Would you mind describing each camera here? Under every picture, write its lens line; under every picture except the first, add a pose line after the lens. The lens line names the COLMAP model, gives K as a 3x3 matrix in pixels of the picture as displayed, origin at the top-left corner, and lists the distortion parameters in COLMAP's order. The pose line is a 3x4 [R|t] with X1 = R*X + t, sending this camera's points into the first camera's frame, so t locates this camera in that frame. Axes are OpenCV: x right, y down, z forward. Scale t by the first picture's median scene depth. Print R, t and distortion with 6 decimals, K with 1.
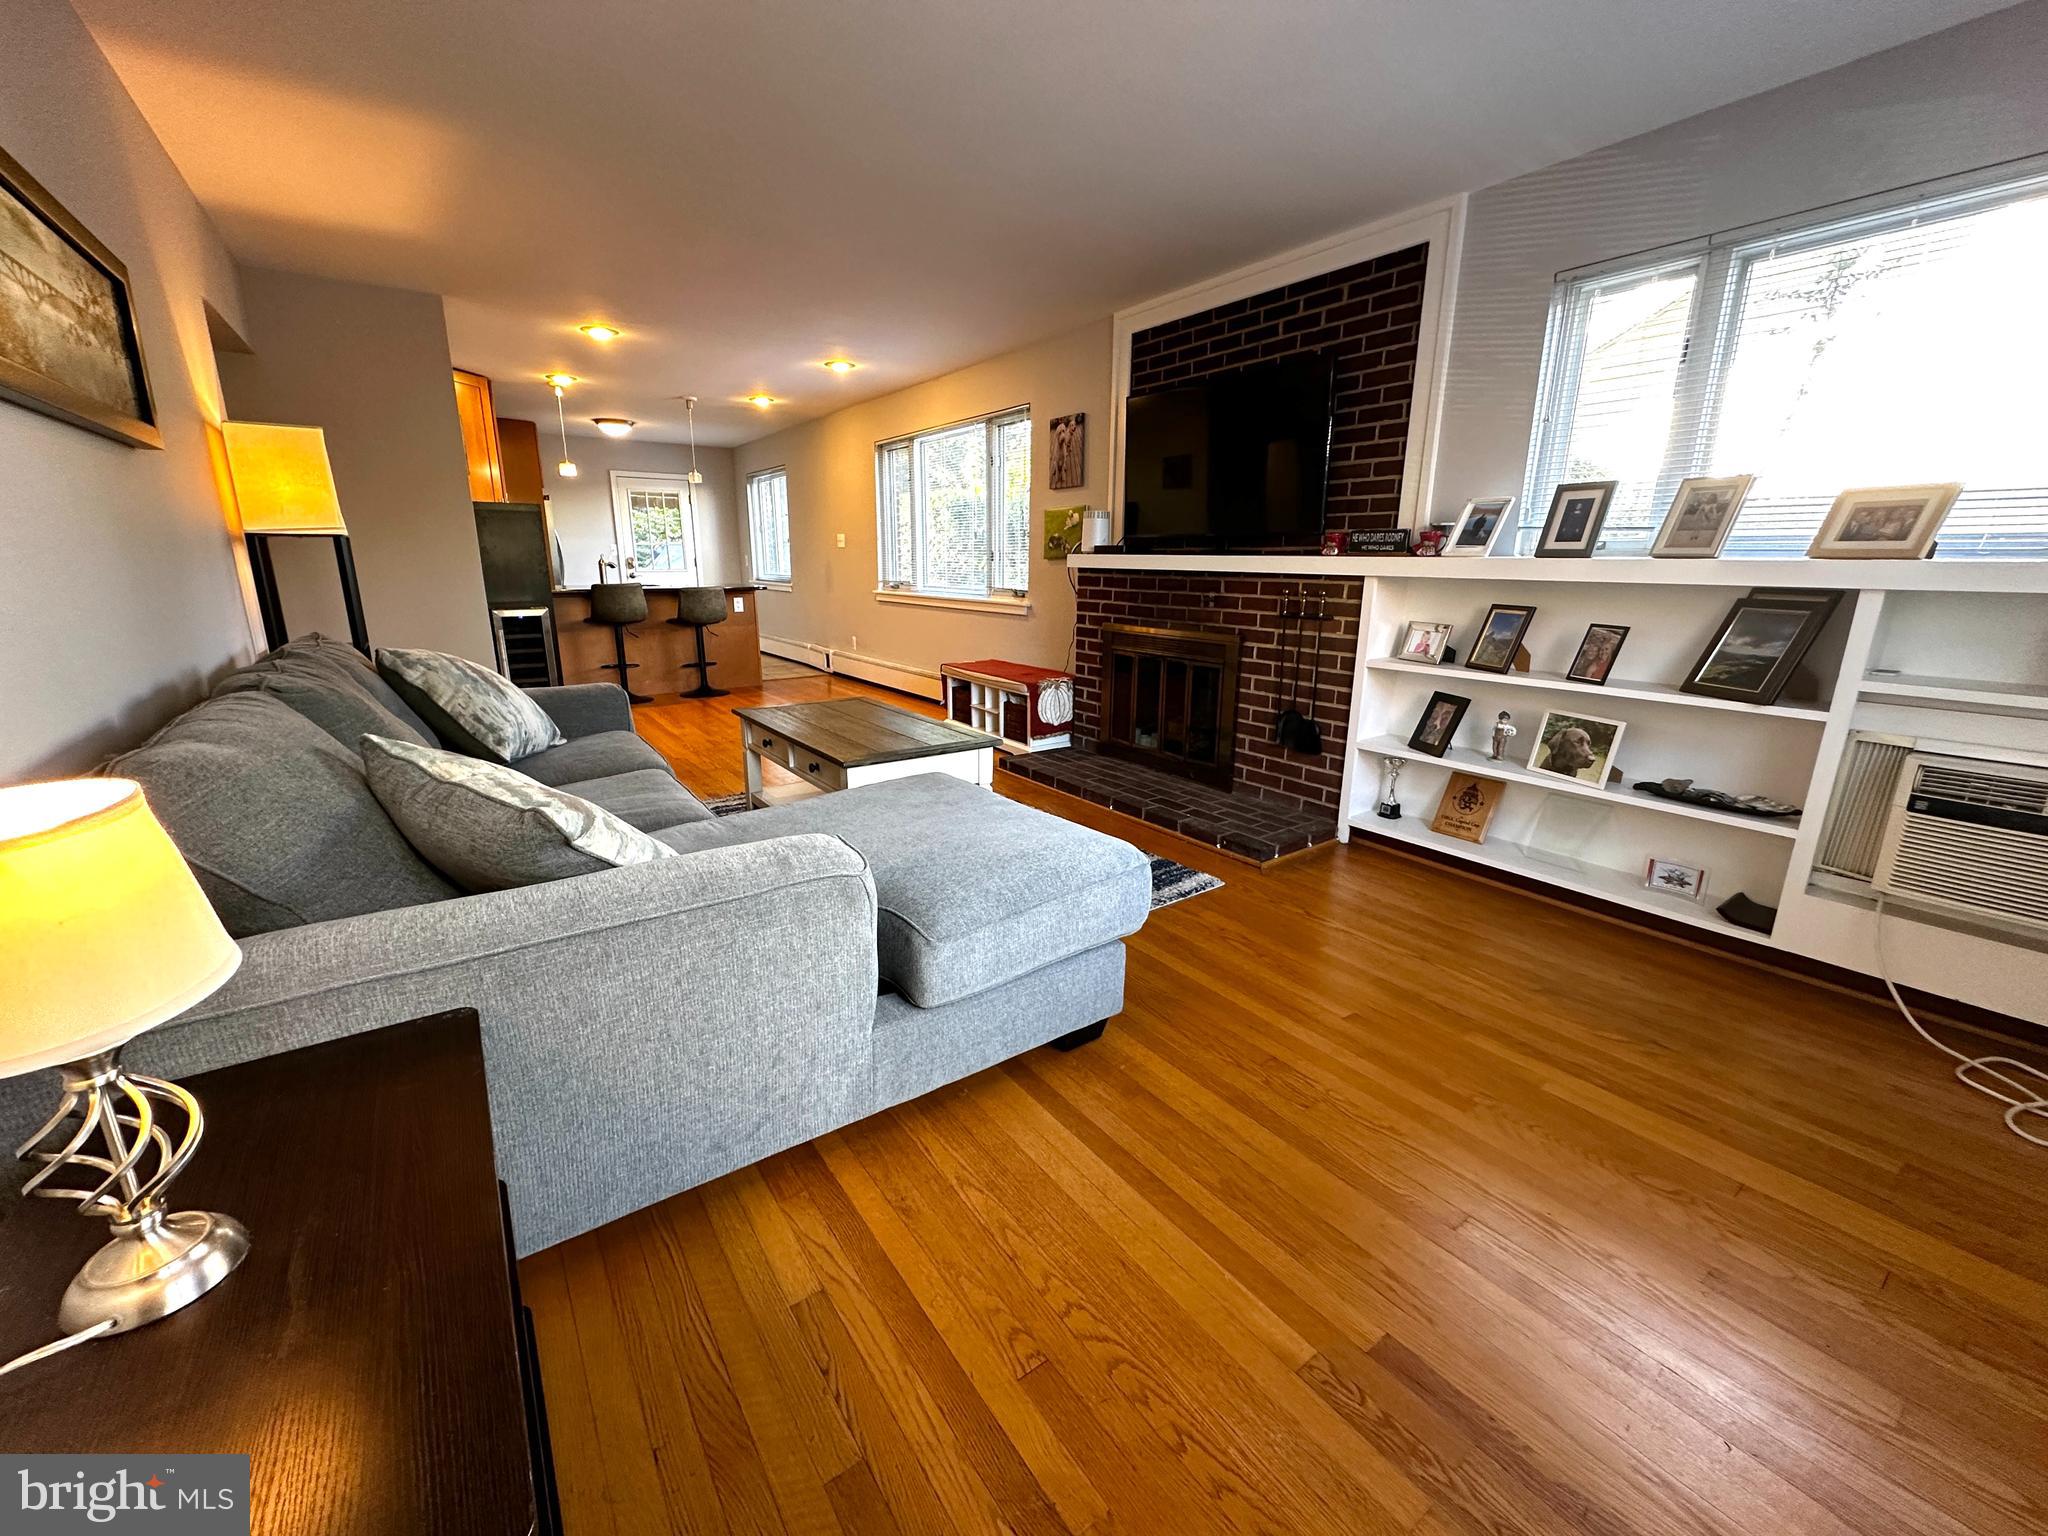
lens RADIAL K [[813.2, 0, 1018.4], [0, 813.2, 764.1], [0, 0, 1]] dist [-0.001418, 0.000706]
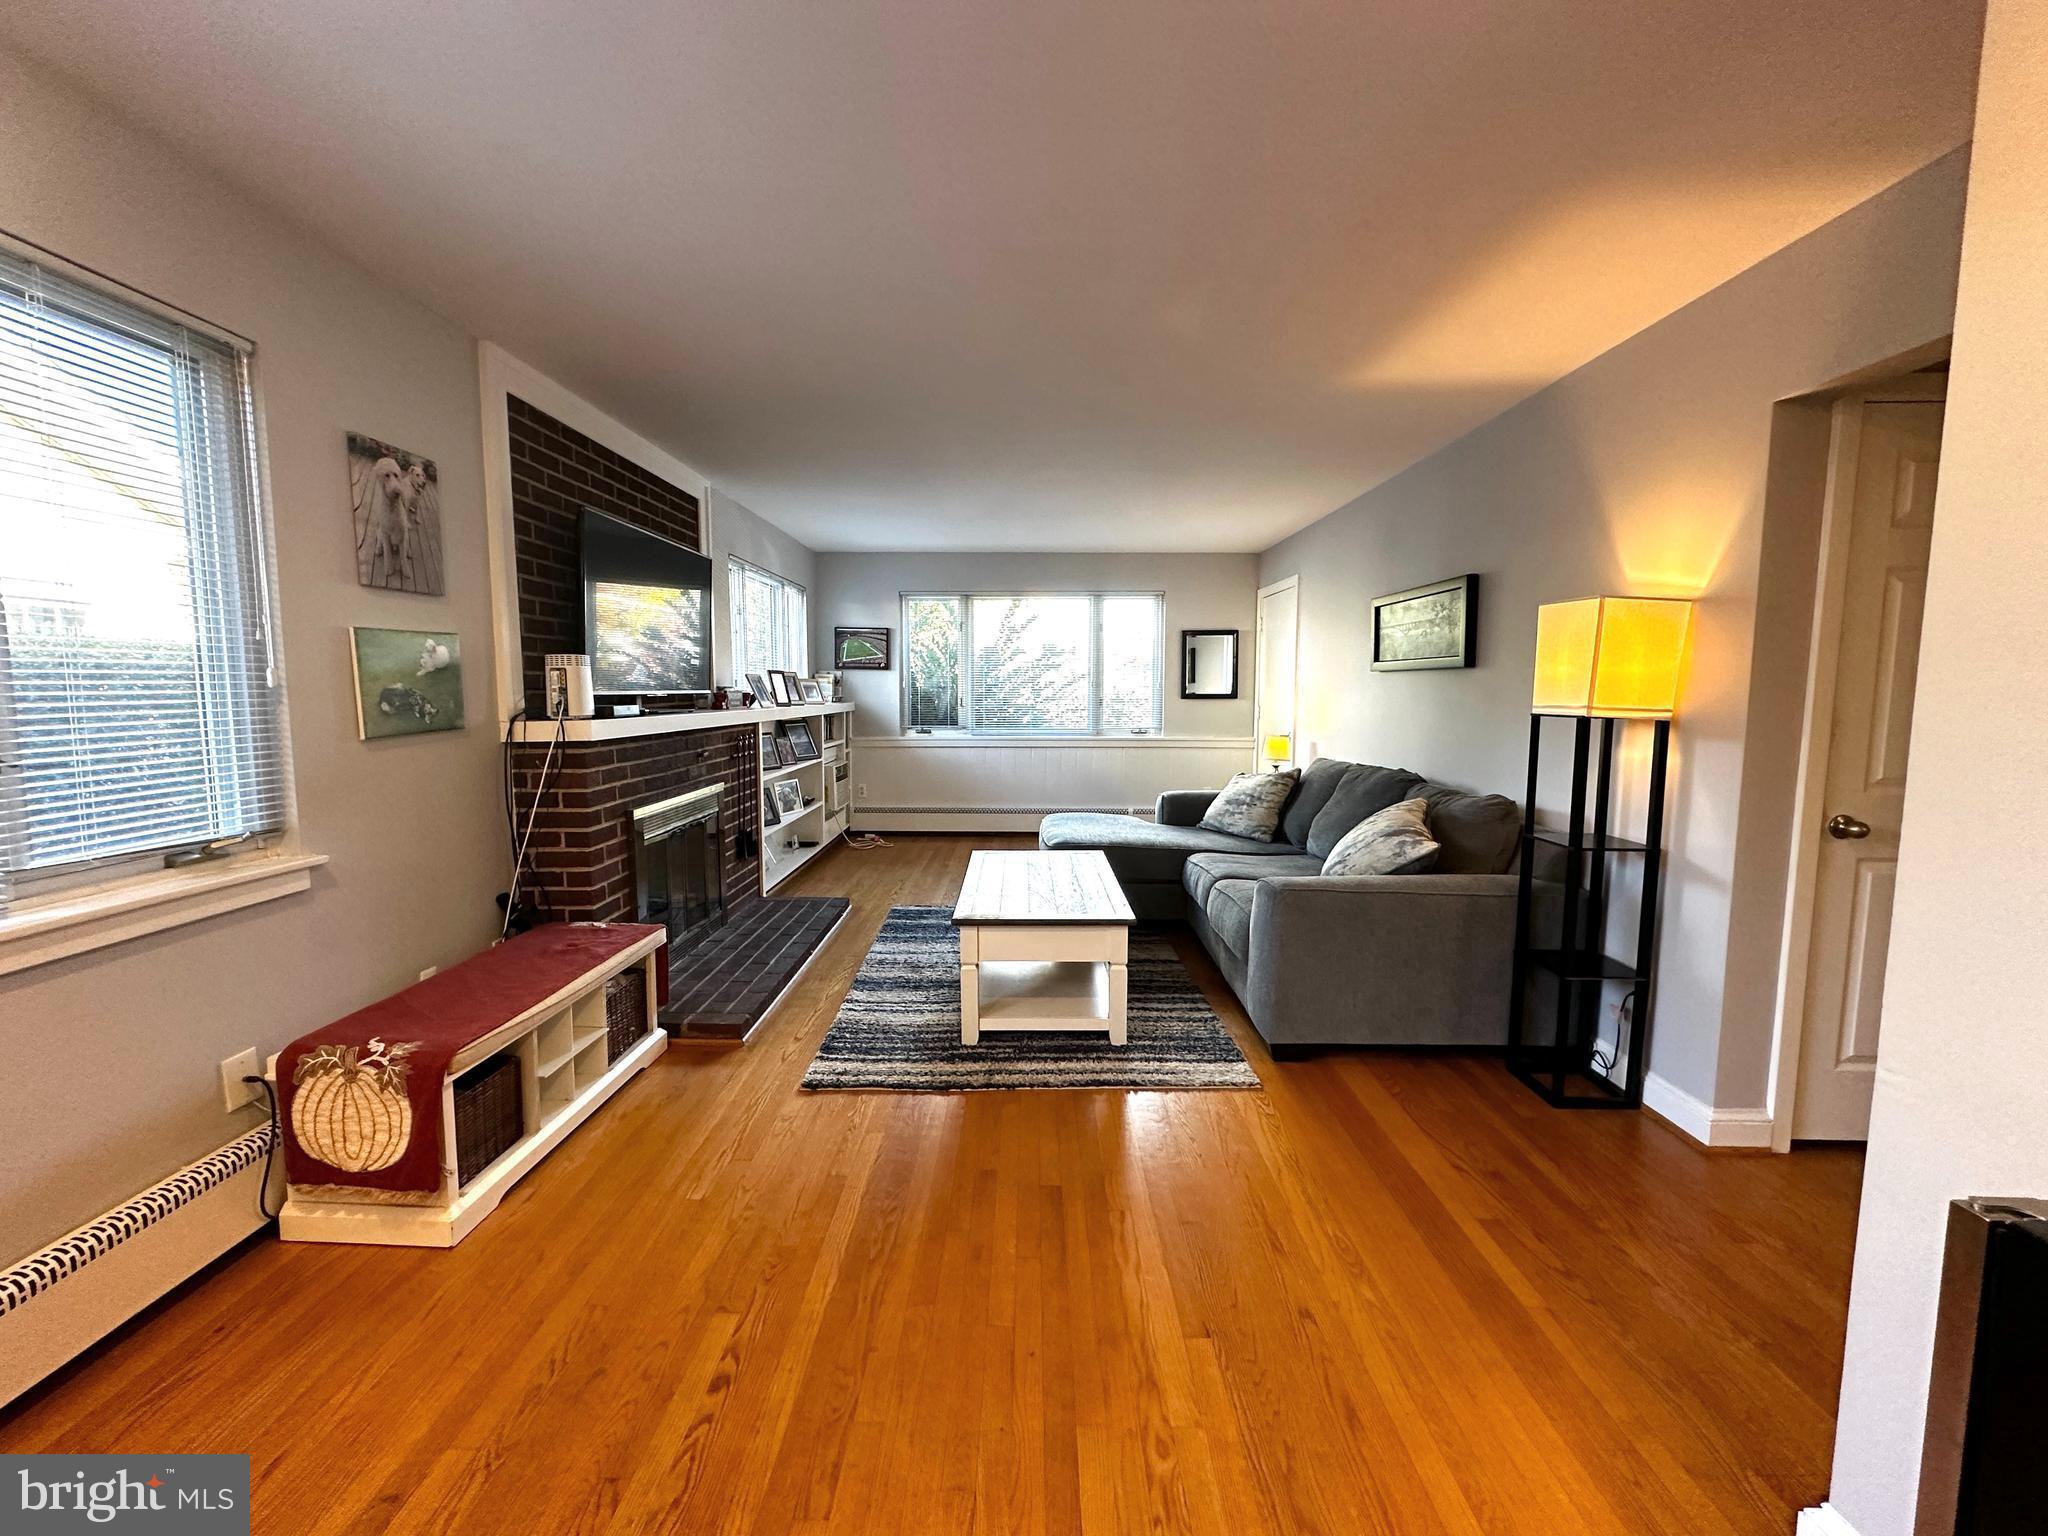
lens RADIAL K [[813.2, 0, 1018.4], [0, 813.2, 764.1], [0, 0, 1]] dist [-0.001418, 0.000706]
pose [[-0.808958, -0.064233, 0.584347, -0.740679], [0.136342, 0.946409, 0.292780, -0.475107], [-0.571838, 0.316518, -0.756847, 1.687081]]
